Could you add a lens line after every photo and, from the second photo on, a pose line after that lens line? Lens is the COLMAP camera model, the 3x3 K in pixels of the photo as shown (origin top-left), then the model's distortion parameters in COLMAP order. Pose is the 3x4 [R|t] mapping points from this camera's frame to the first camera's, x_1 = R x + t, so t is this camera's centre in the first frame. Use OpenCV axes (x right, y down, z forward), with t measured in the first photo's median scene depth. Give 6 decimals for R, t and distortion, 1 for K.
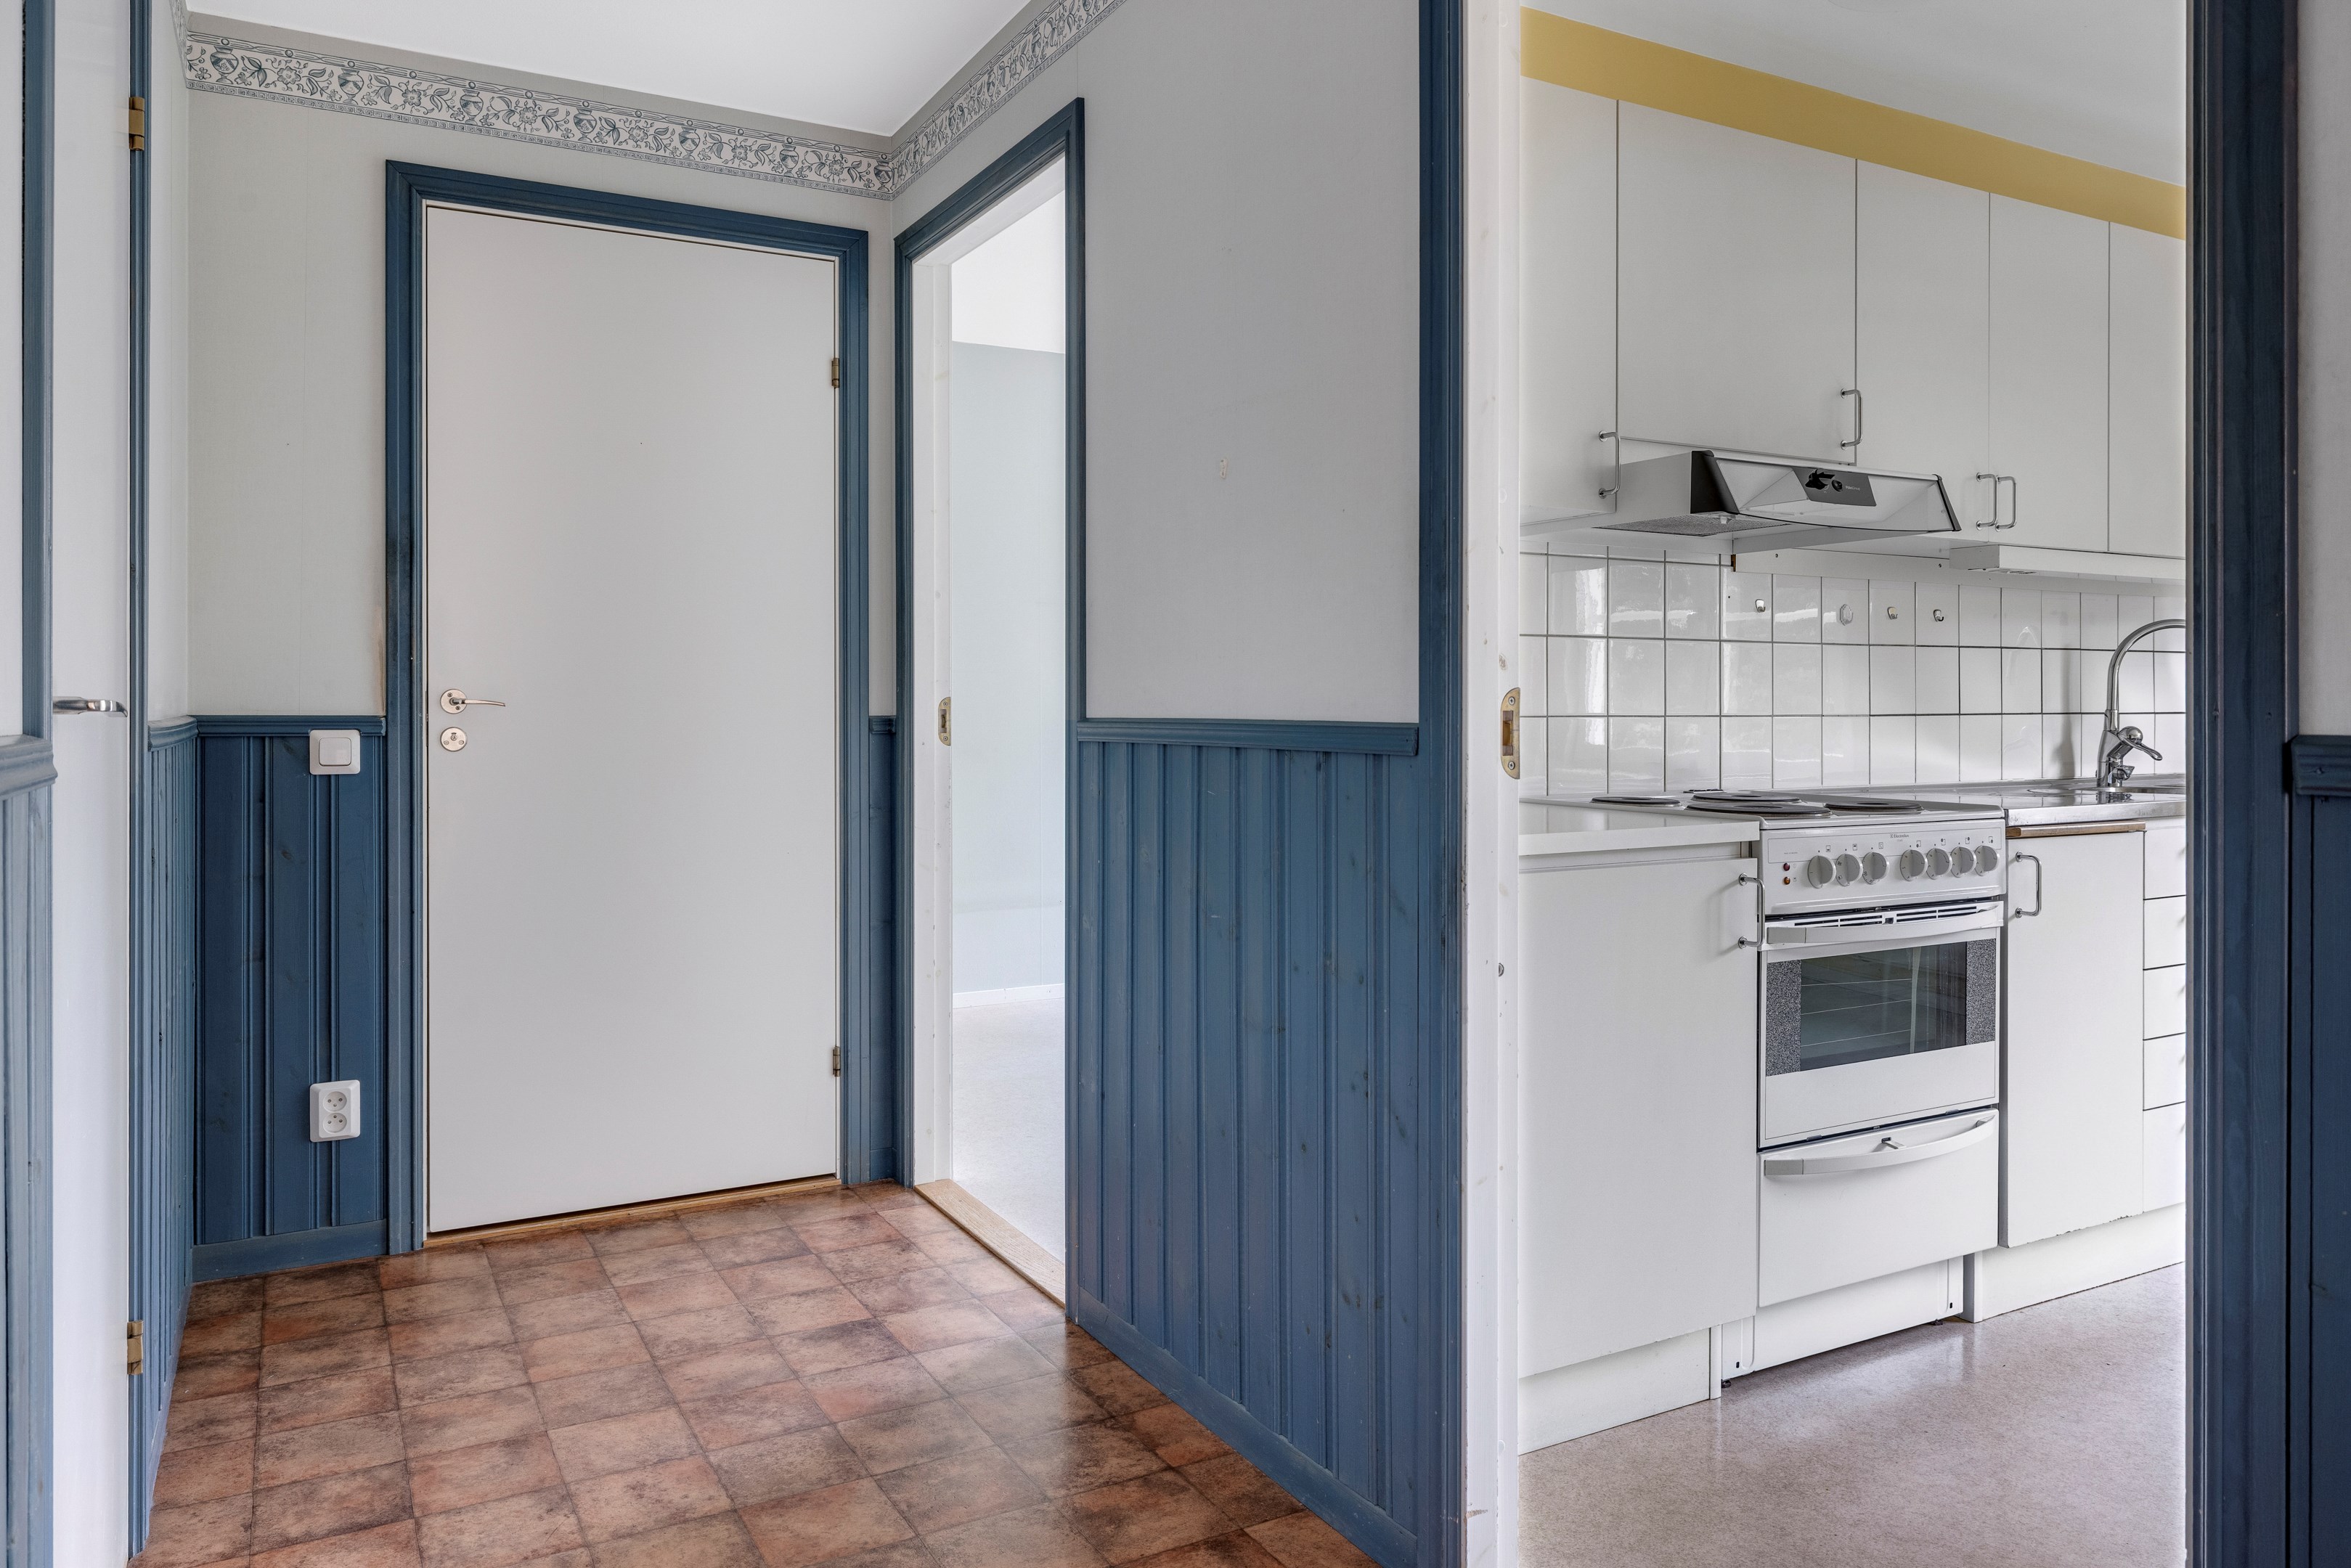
lens RADIAL K [[1588.0, 0, 1171.4], [0, 1588.0, 704.5], [0, 0, 1]] dist [-0.004322, -0.001816]
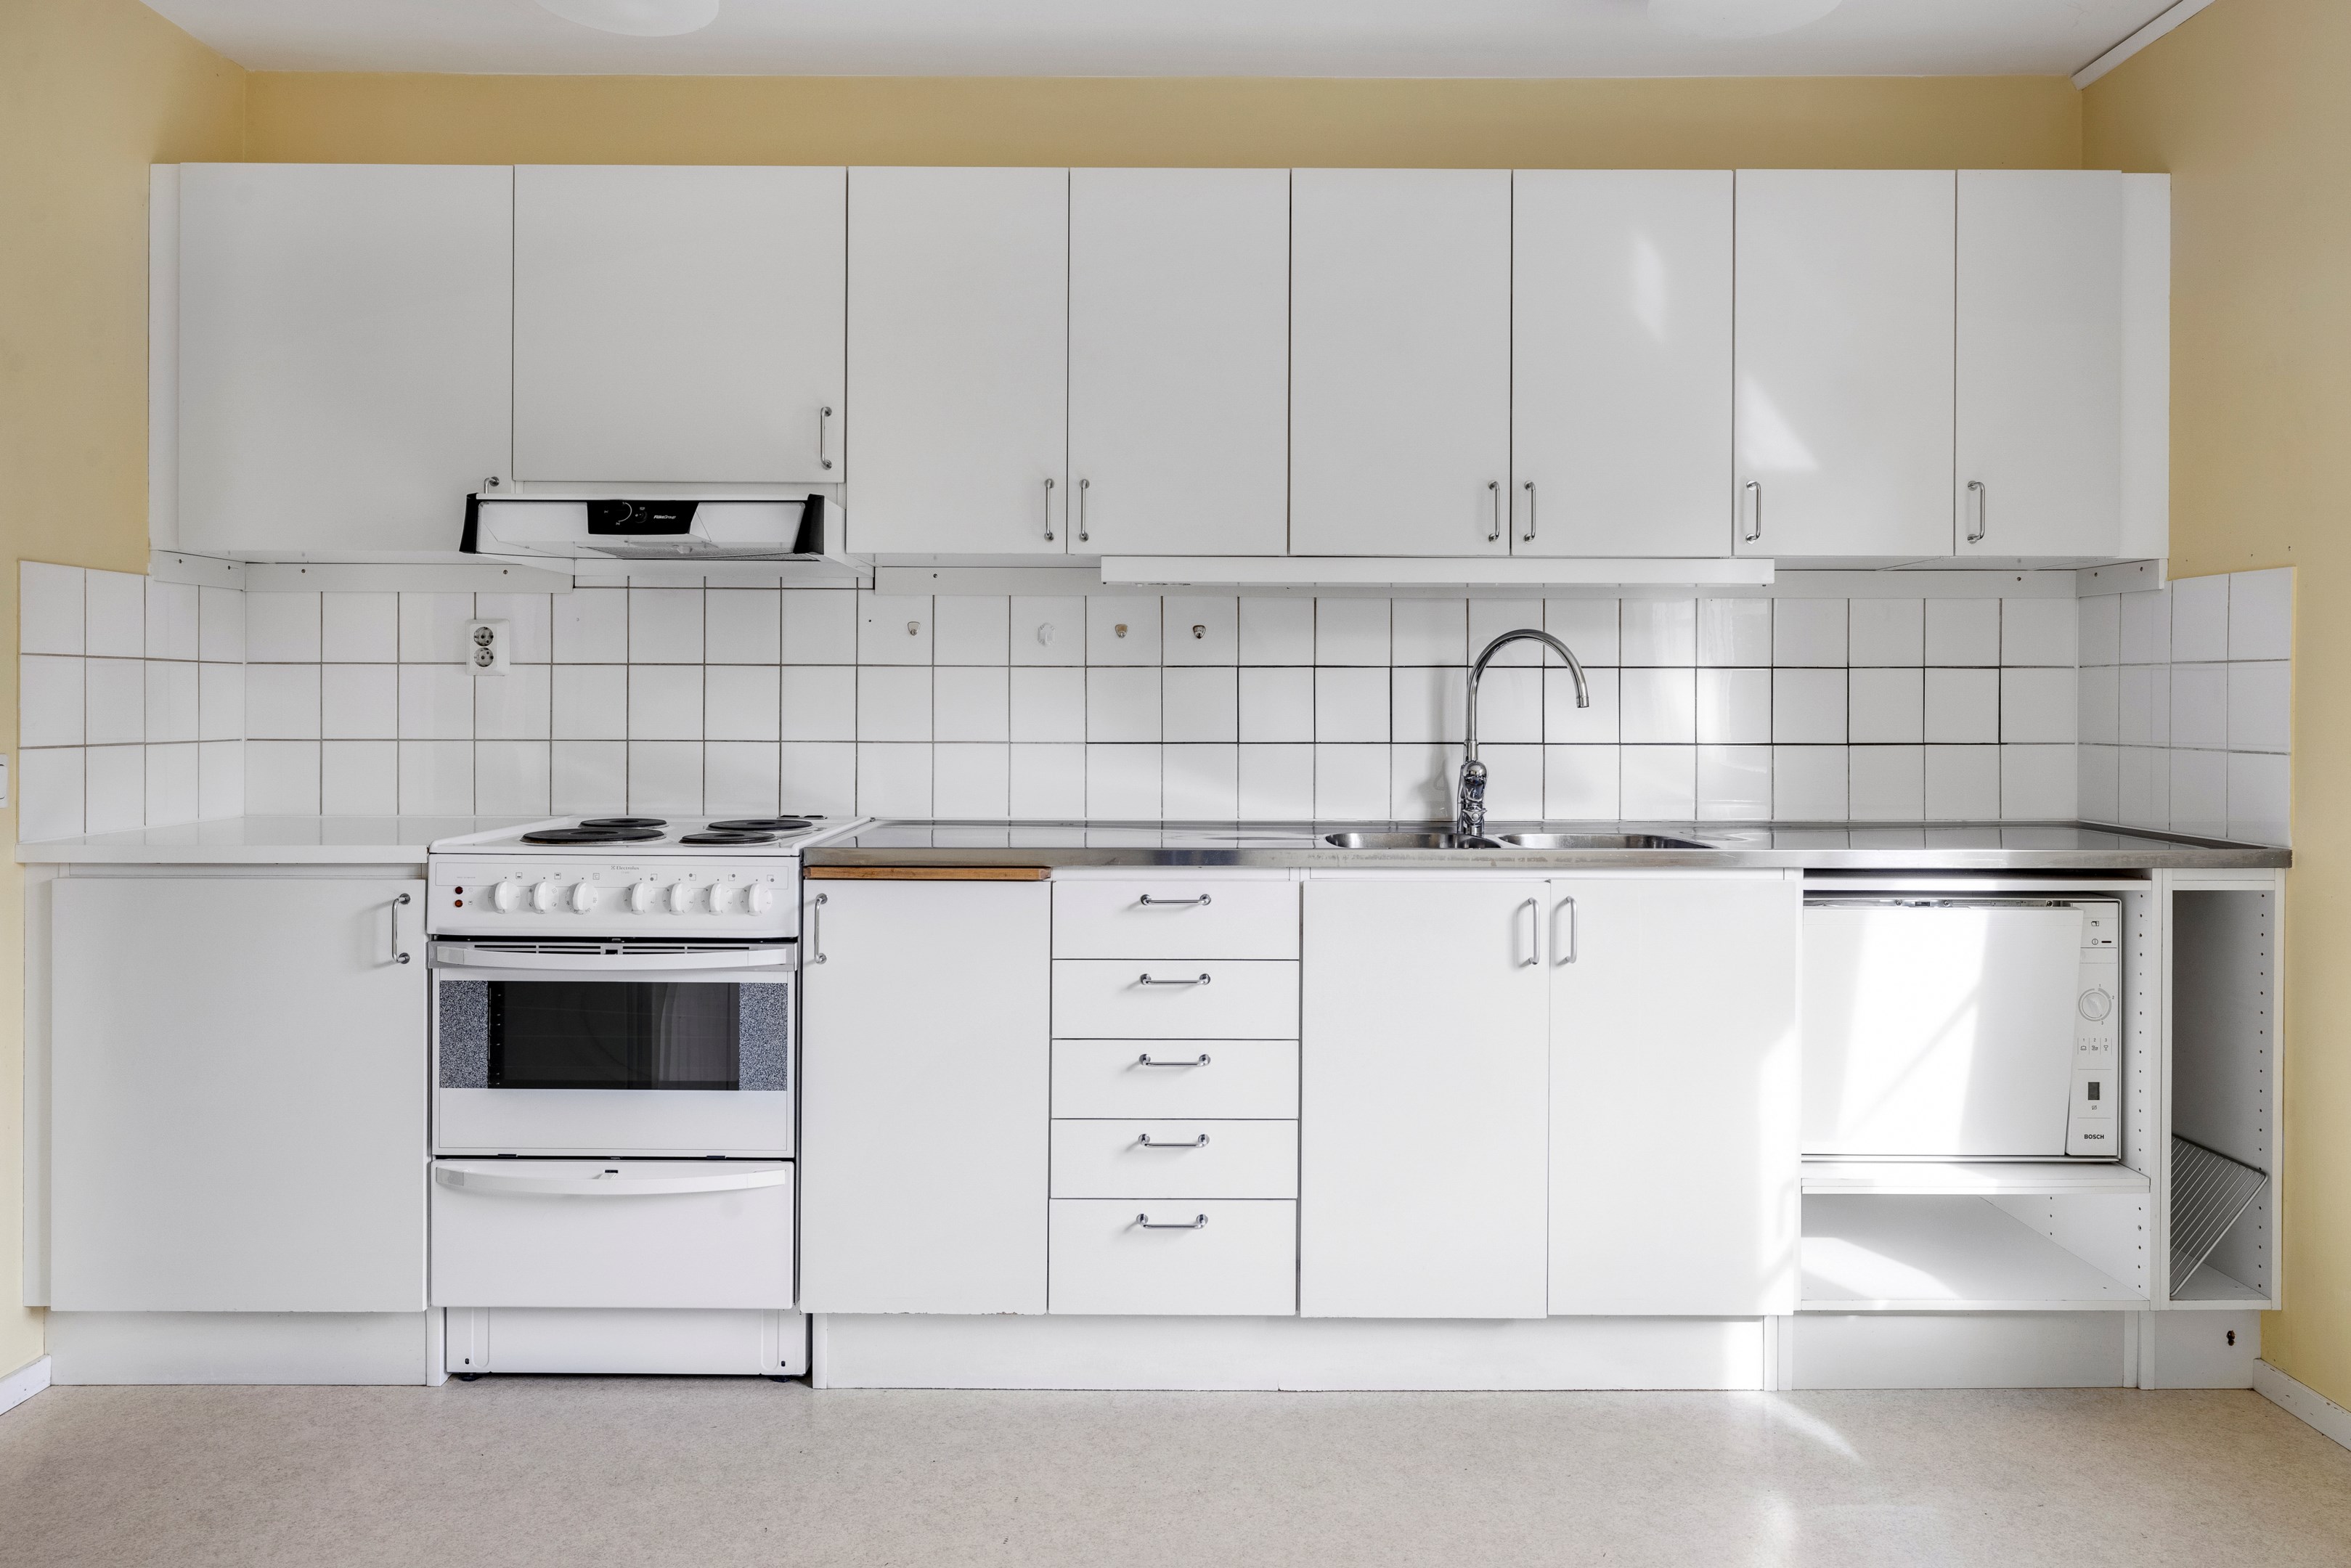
lens RADIAL K [[1588.0, 0, 1171.4], [0, 1588.0, 704.5], [0, 0, 1]] dist [-0.004322, -0.001816]
pose [[0.878531, 0.003571, -0.477671, 0.924950], [-0.003903, 0.999992, 0.000298, -0.015822], [0.477669, 0.001602, 0.878539, 0.216640]]
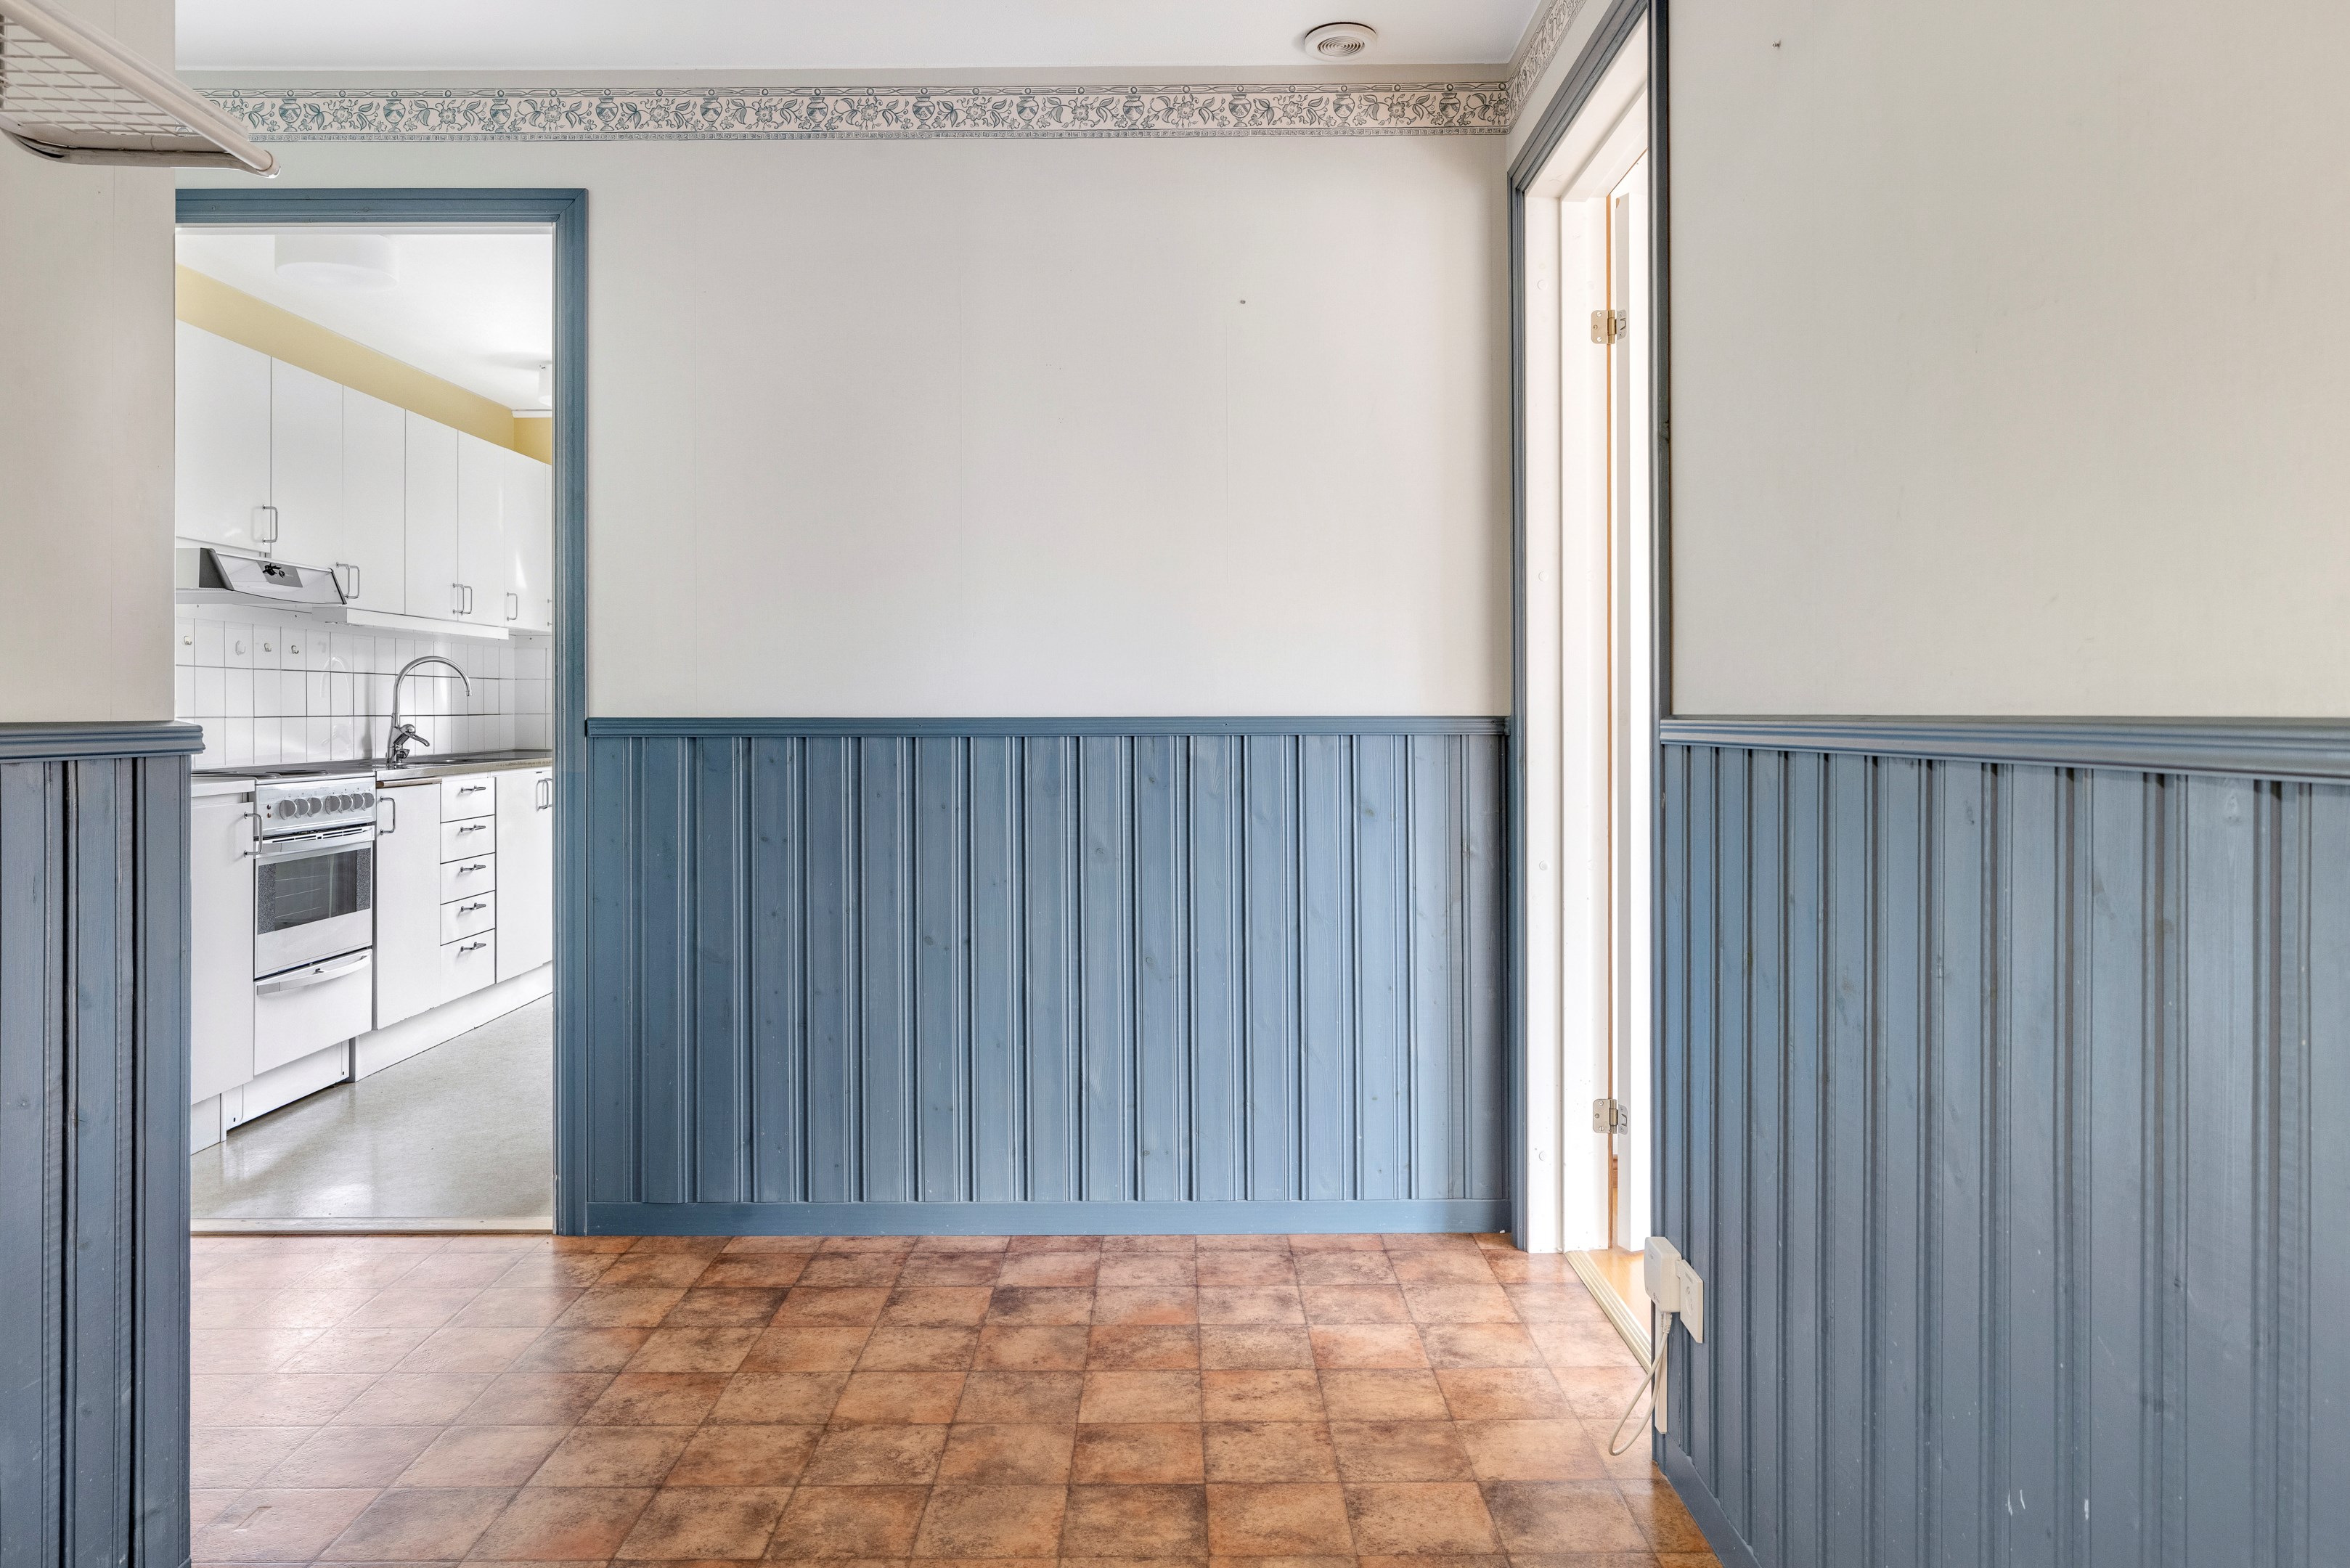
lens RADIAL K [[1606.6, 0, 1173.2], [0, 1606.6, 709.1], [0, 0, 1]] dist [-0.002845, -0.001297]
pose [[0.483345, 0.001200, 0.875429, -0.444441], [0.000807, 0.999998, -0.001816, 0.002876], [-0.875429, 0.001585, 0.483343, -0.453804]]
